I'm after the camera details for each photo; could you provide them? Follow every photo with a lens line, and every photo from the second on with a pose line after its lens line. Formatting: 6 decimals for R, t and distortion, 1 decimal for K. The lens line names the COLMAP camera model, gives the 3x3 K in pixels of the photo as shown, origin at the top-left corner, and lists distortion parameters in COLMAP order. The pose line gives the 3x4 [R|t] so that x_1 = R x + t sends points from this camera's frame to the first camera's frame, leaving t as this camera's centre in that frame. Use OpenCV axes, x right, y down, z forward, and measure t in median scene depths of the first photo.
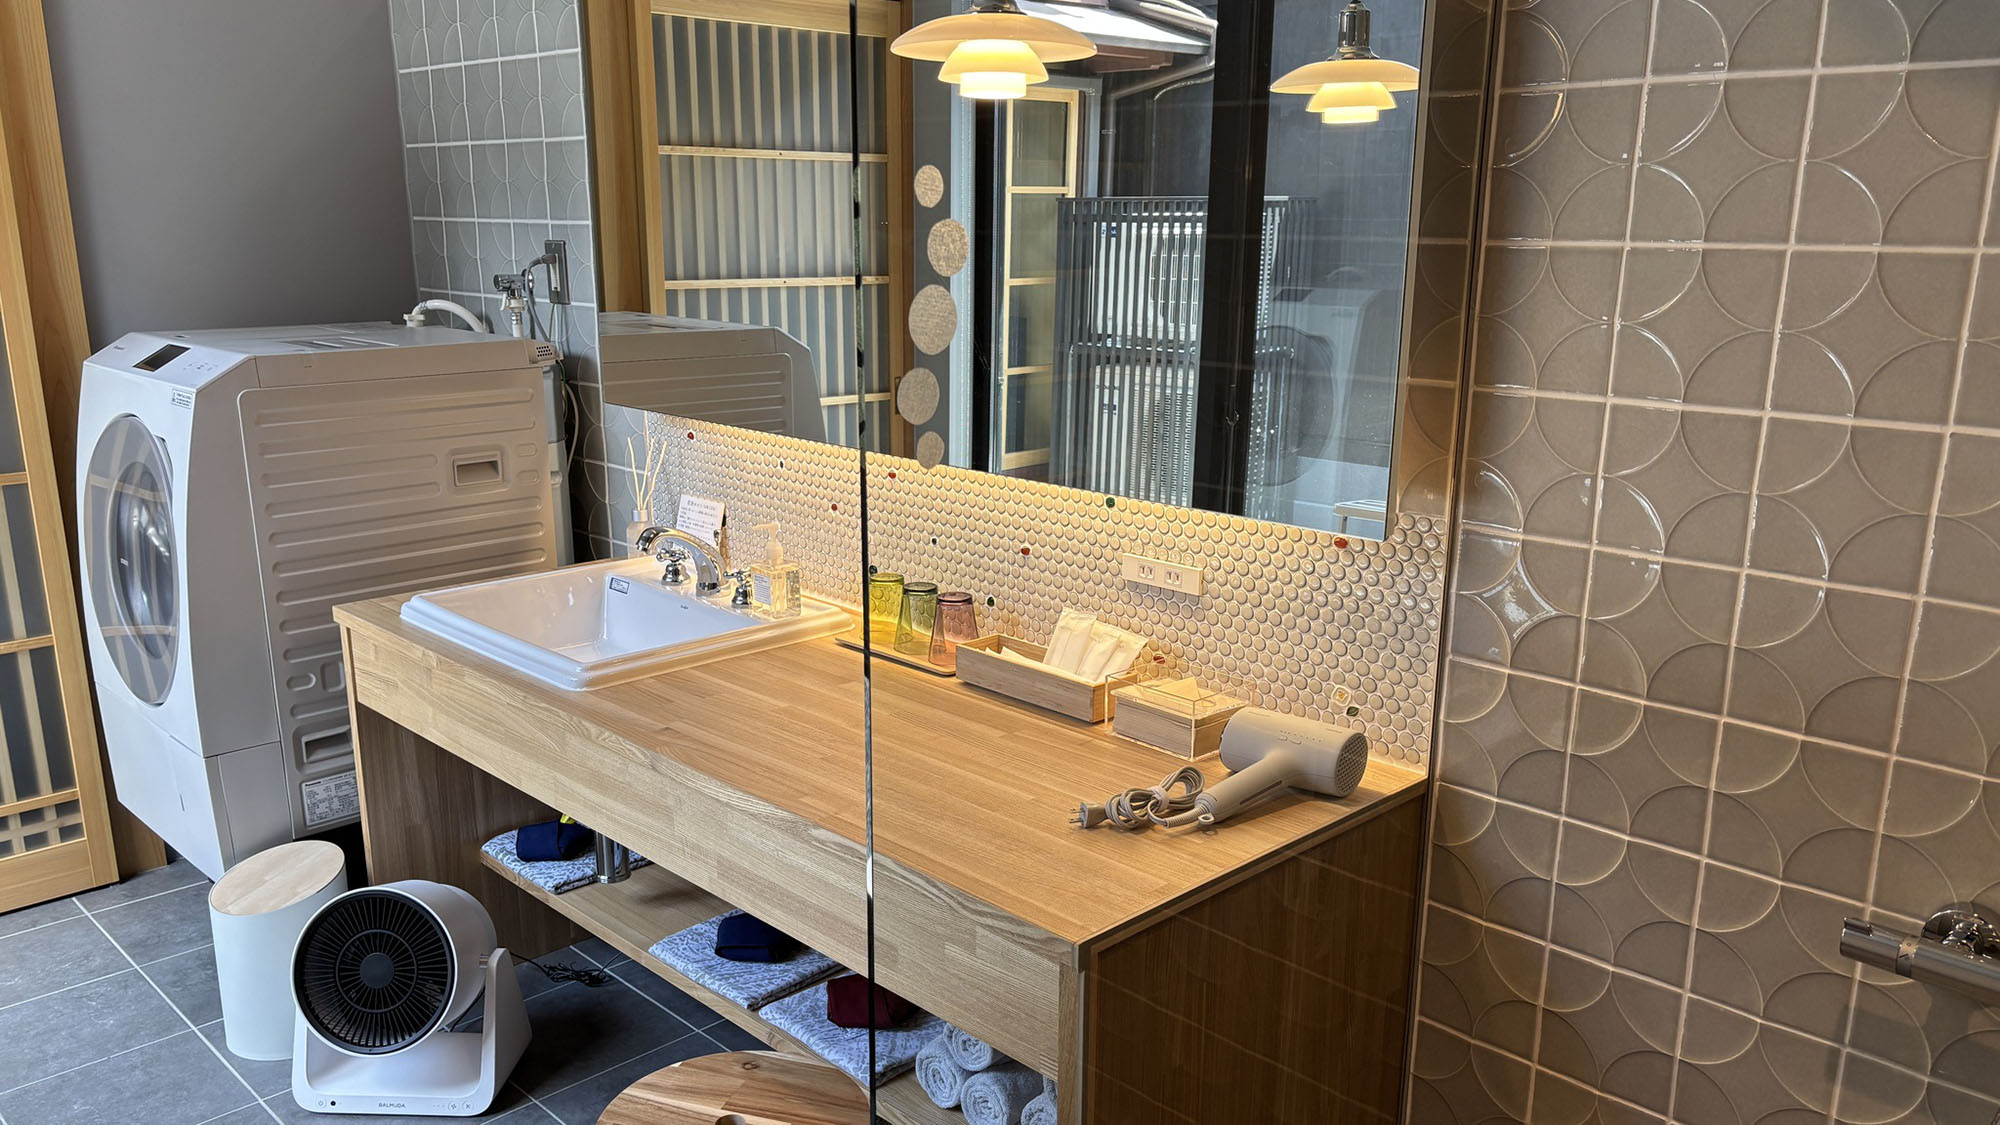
lens RADIAL K [[1552.7, 0, 997.0], [0, 1552.7, 590.0], [0, 0, 1]] dist [0.071793, -0.114610]
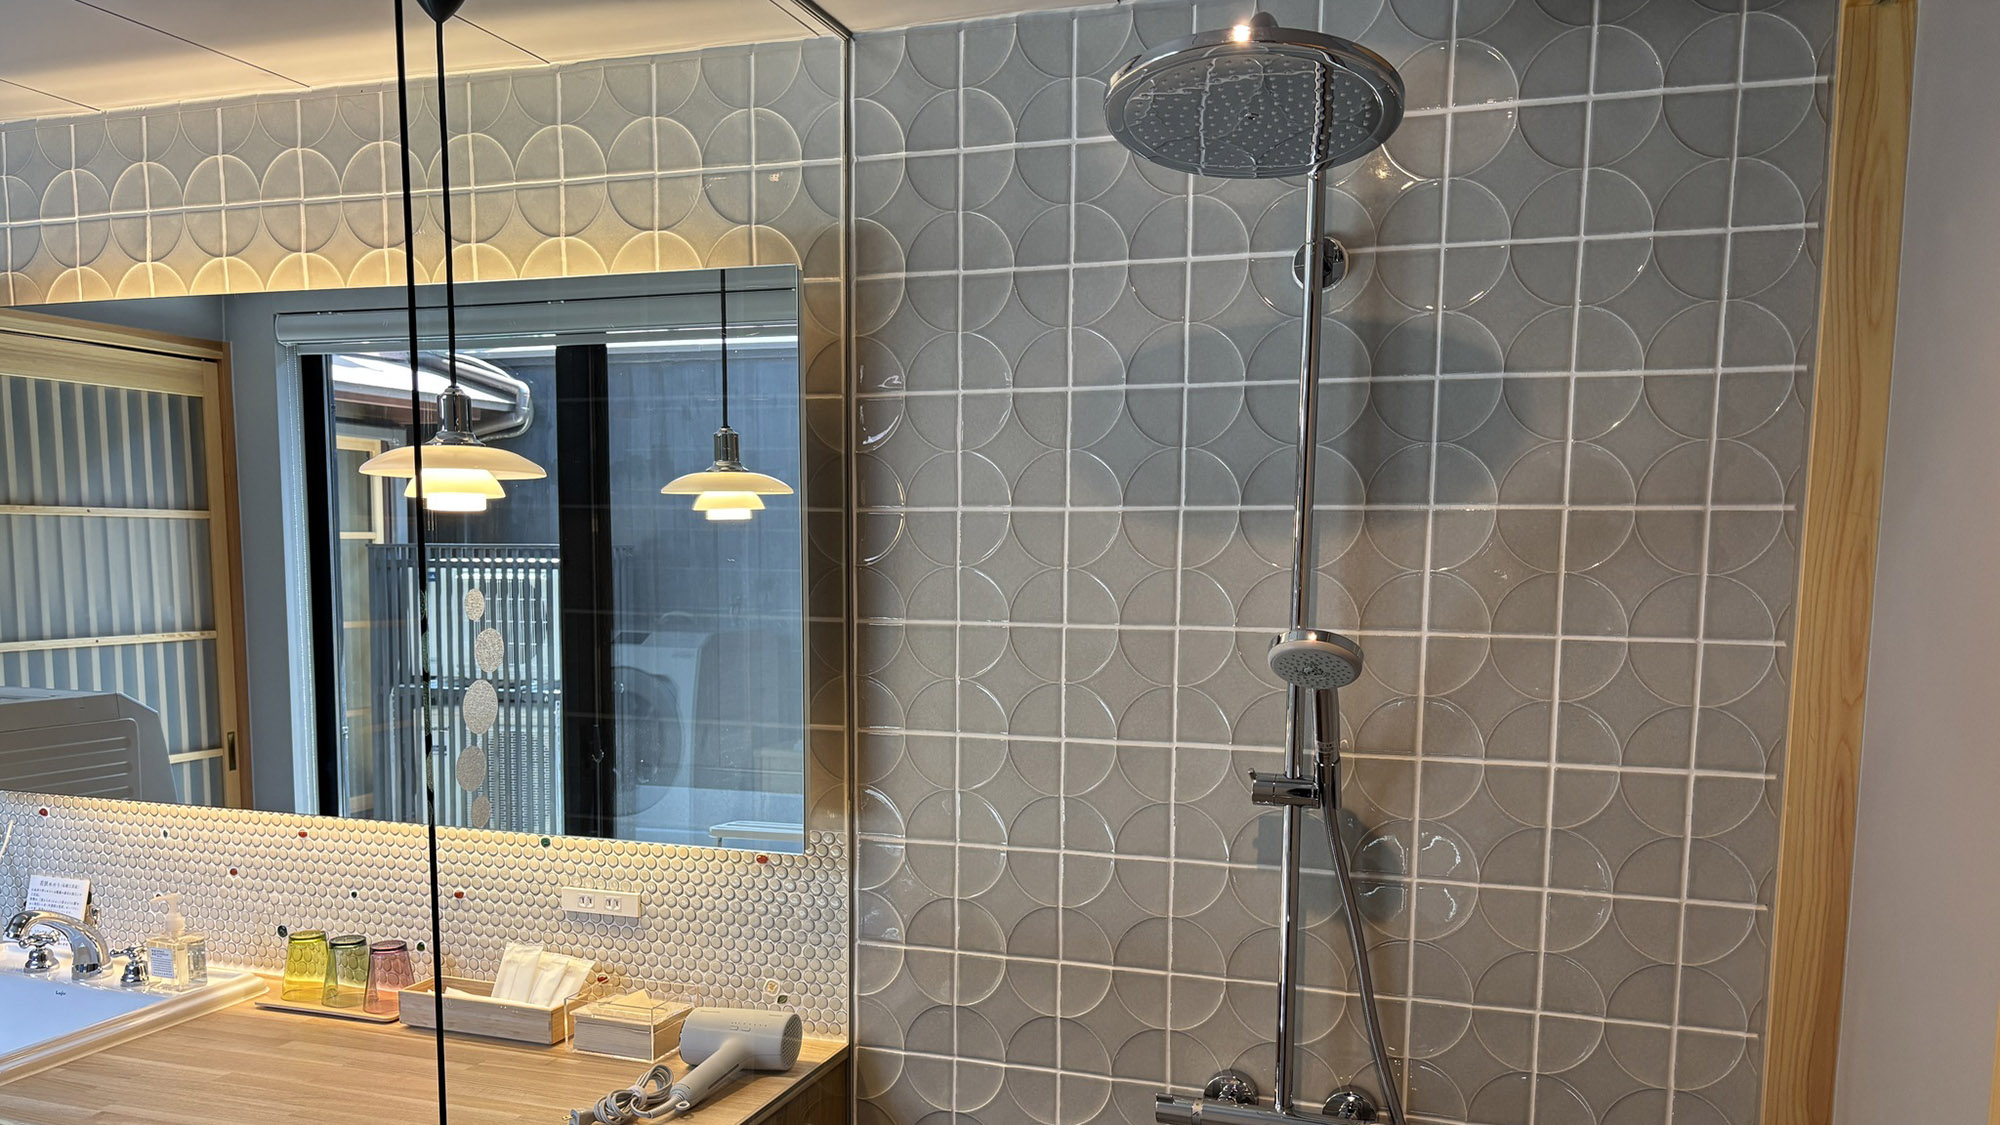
lens RADIAL K [[1552.7, 0, 997.0], [0, 1552.7, 590.0], [0, 0, 1]] dist [0.071793, -0.114610]
pose [[0.898596, -0.015078, 0.438518, -0.135398], [0.103830, 0.978332, -0.179125, 0.001321], [-0.426316, 0.206493, 0.880691, -0.185514]]
